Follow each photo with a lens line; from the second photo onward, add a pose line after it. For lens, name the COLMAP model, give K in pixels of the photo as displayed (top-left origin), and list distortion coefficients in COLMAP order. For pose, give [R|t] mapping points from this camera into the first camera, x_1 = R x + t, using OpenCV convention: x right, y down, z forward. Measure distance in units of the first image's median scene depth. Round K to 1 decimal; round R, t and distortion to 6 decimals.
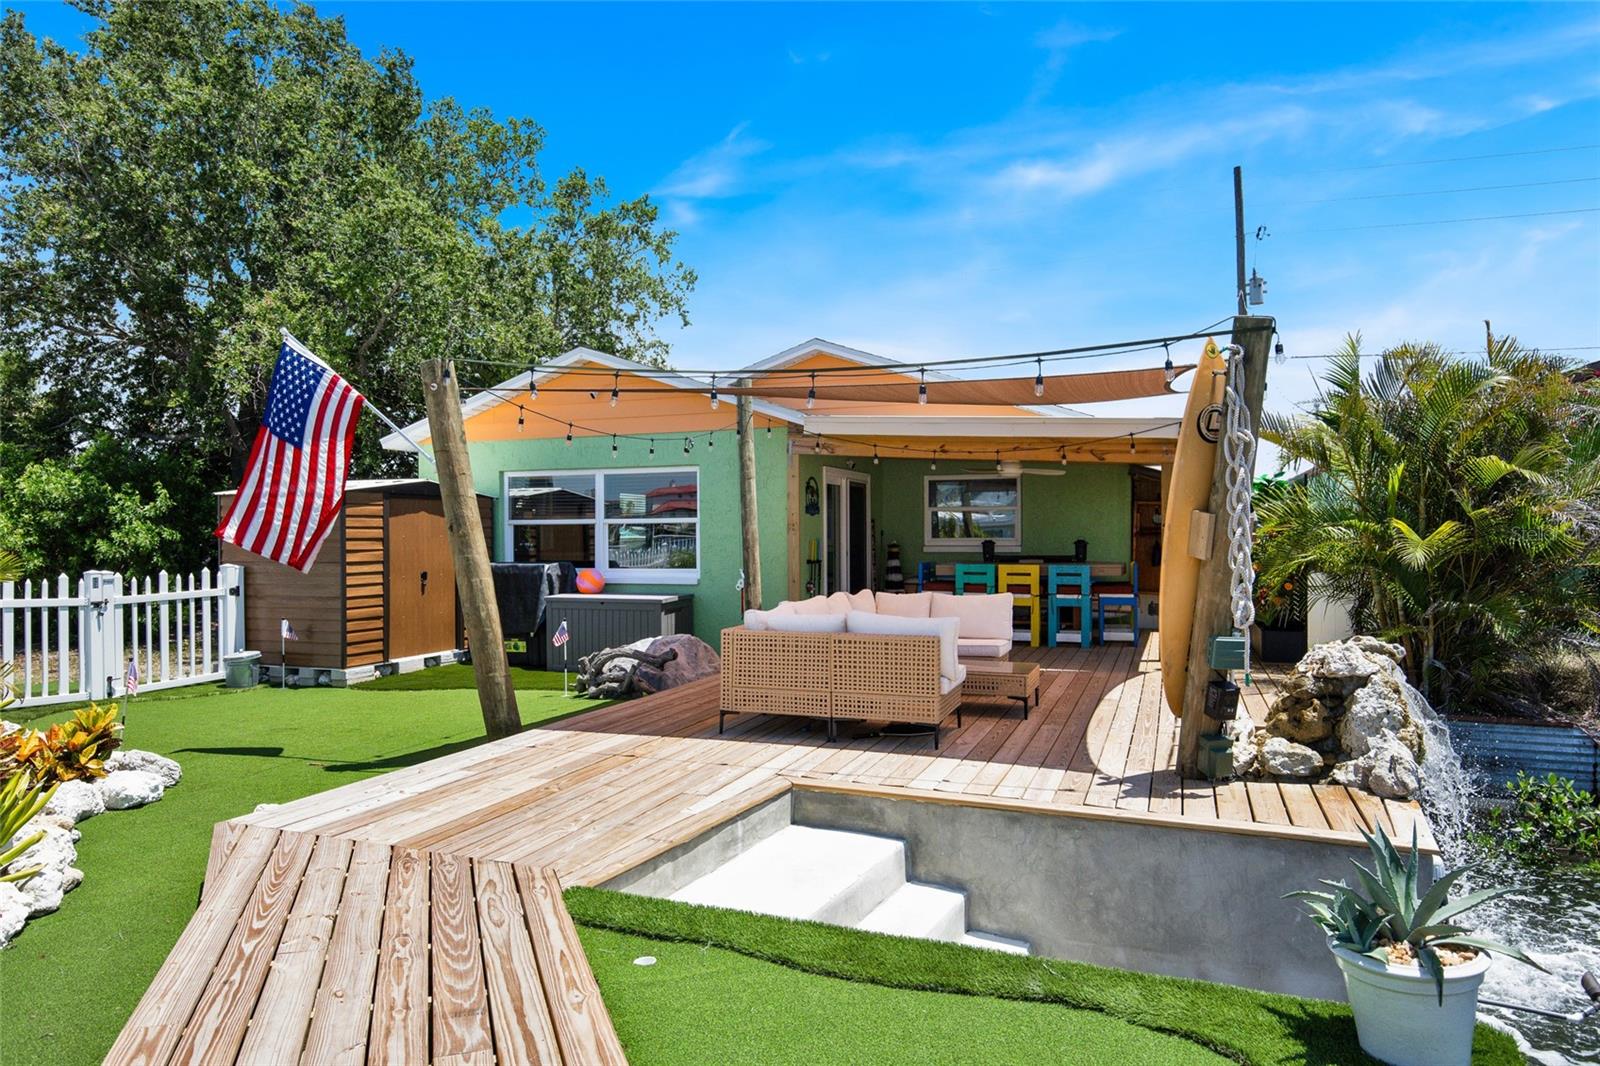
lens RADIAL K [[1046.3, 0, 797.0], [0, 1046.3, 545.9], [0, 0, 1]] dist [0.007337, -0.005813]
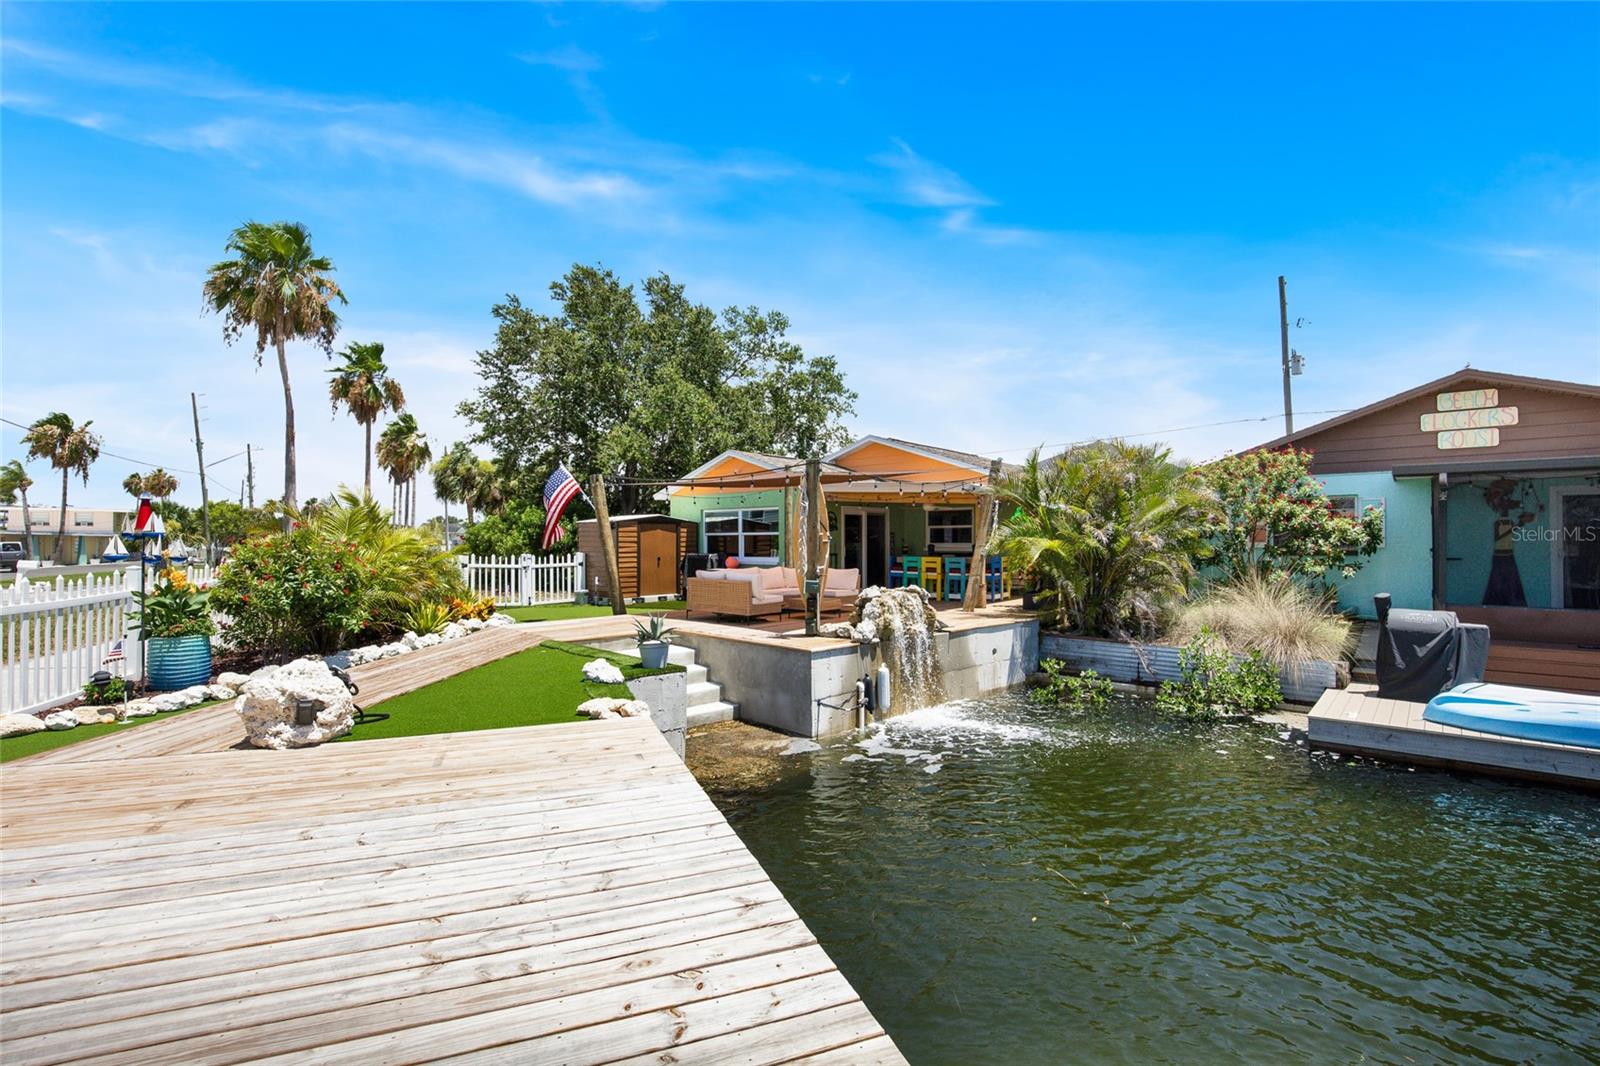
lens RADIAL K [[732.5, 0, 798.3], [0, 732.5, 542.7], [0, 0, 1]] dist [-0.036288, 0.007021]
pose [[0.933730, 0.005341, -0.357939, 0.521657], [-0.008237, 0.999944, -0.006569, 0.002662], [0.357884, 0.009082, 0.933722, -0.360760]]
